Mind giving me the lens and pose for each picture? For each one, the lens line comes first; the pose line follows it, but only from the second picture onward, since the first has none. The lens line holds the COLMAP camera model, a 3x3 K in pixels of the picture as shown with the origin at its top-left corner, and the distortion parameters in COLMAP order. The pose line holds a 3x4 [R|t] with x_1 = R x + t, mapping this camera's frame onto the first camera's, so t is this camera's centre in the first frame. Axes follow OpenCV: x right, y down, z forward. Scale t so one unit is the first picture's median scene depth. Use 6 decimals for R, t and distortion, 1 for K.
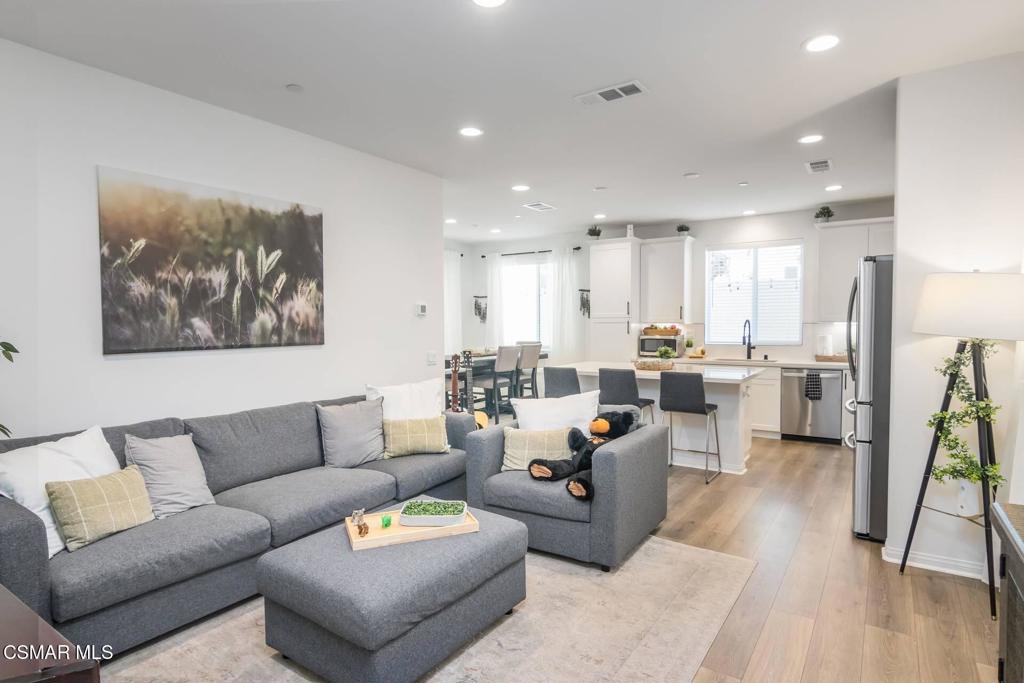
lens RADIAL K [[544.1, 0, 514.7], [0, 544.1, 339.1], [0, 0, 1]] dist [-0.002908, -0.001389]
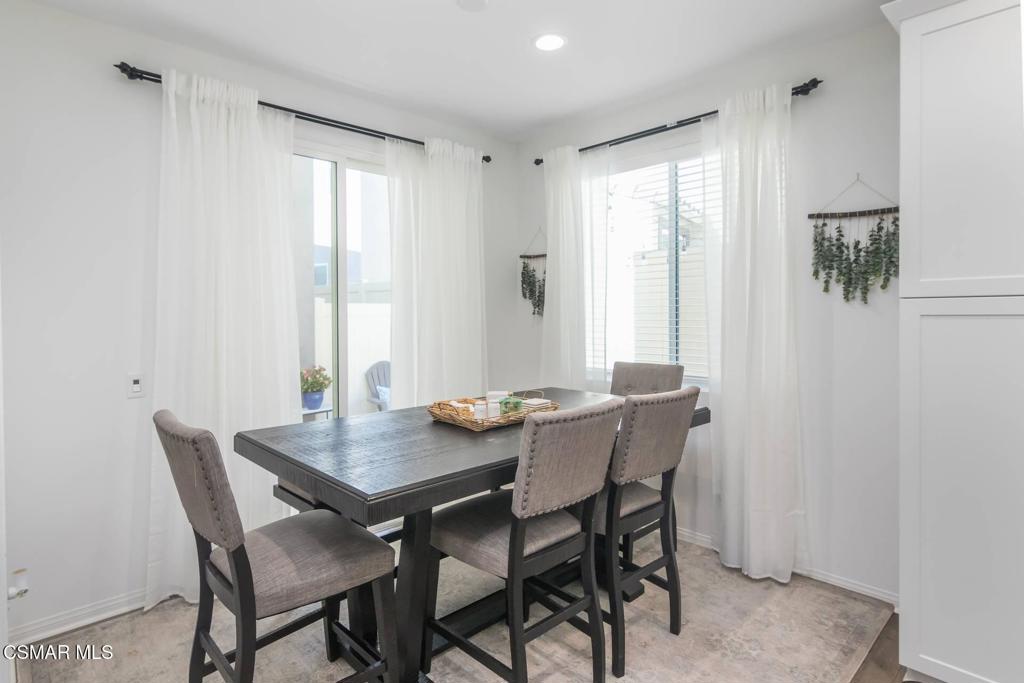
lens RADIAL K [[544.1, 0, 511.4], [0, 544.1, 338.9], [0, 0, 1]] dist [-0.002908, -0.001389]
pose [[0.978677, 0.009524, -0.205184, 0.019726], [-0.007392, 0.999910, 0.011154, -0.034813], [0.205272, -0.009400, 0.978660, 1.245452]]
